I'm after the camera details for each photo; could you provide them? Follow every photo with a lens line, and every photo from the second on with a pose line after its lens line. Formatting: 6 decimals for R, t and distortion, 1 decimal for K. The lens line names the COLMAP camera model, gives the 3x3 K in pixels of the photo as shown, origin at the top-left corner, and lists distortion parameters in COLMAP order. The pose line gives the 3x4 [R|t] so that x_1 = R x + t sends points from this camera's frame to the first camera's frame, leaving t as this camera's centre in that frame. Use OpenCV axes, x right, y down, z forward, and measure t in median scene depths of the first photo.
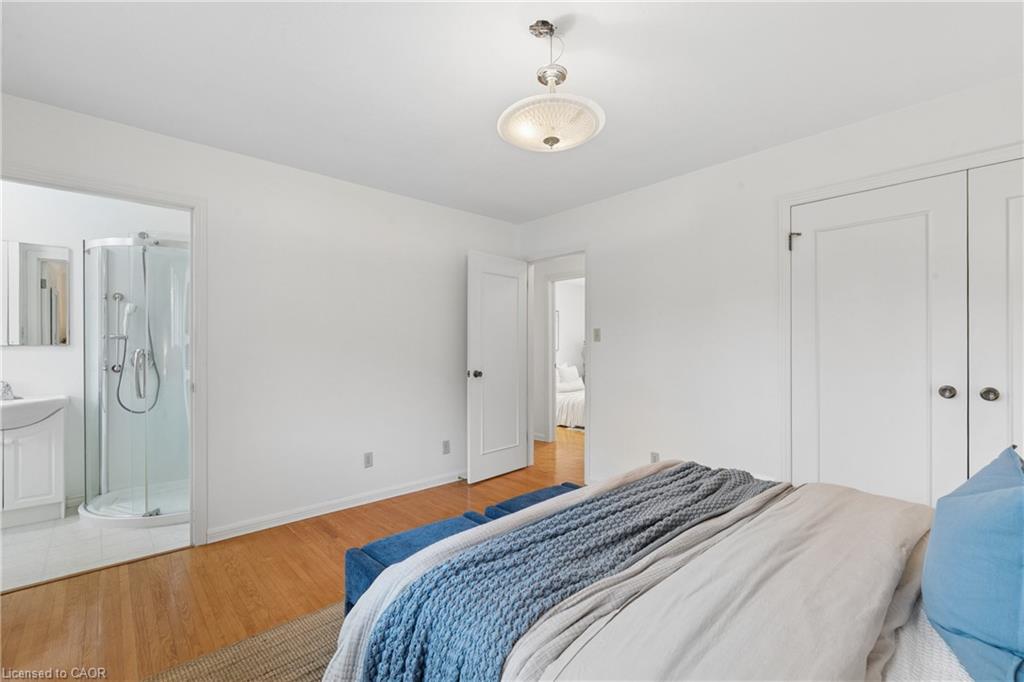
lens RADIAL K [[446.3, 0, 514.2], [0, 446.3, 343.6], [0, 0, 1]] dist [0.004216, 0.000640]
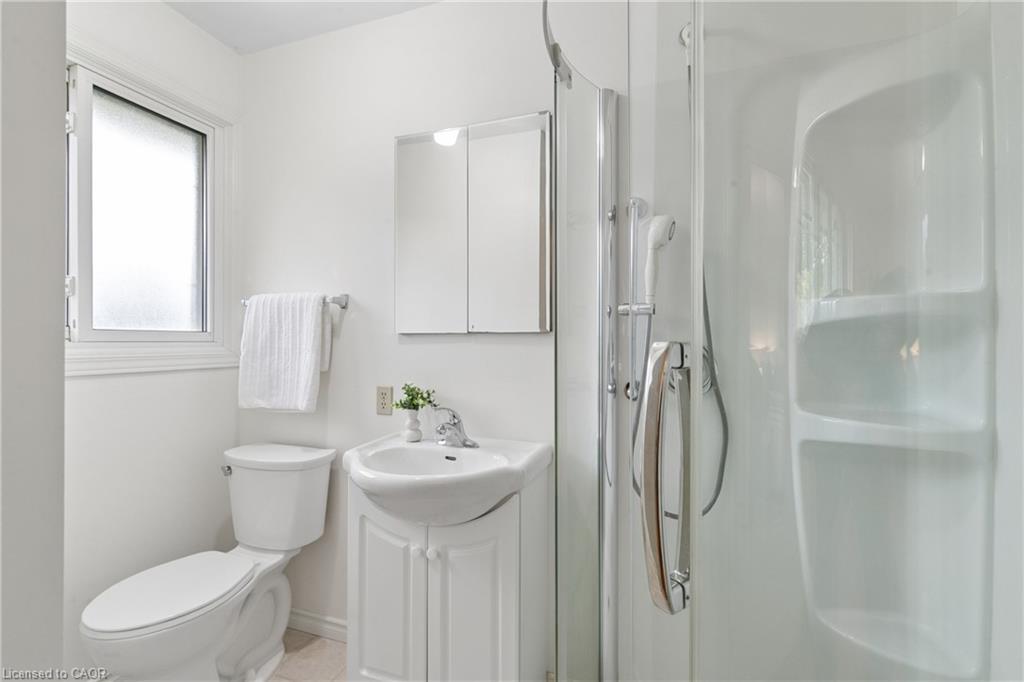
lens RADIAL K [[446.3, 0, 513.6], [0, 446.3, 337.1], [0, 0, 1]] dist [0.004216, 0.000640]
pose [[0.475506, -0.000473, -0.879712, -0.595063], [0.005546, 0.999982, 0.002460, 0.007774], [0.879695, -0.006049, 0.475500, 0.725745]]
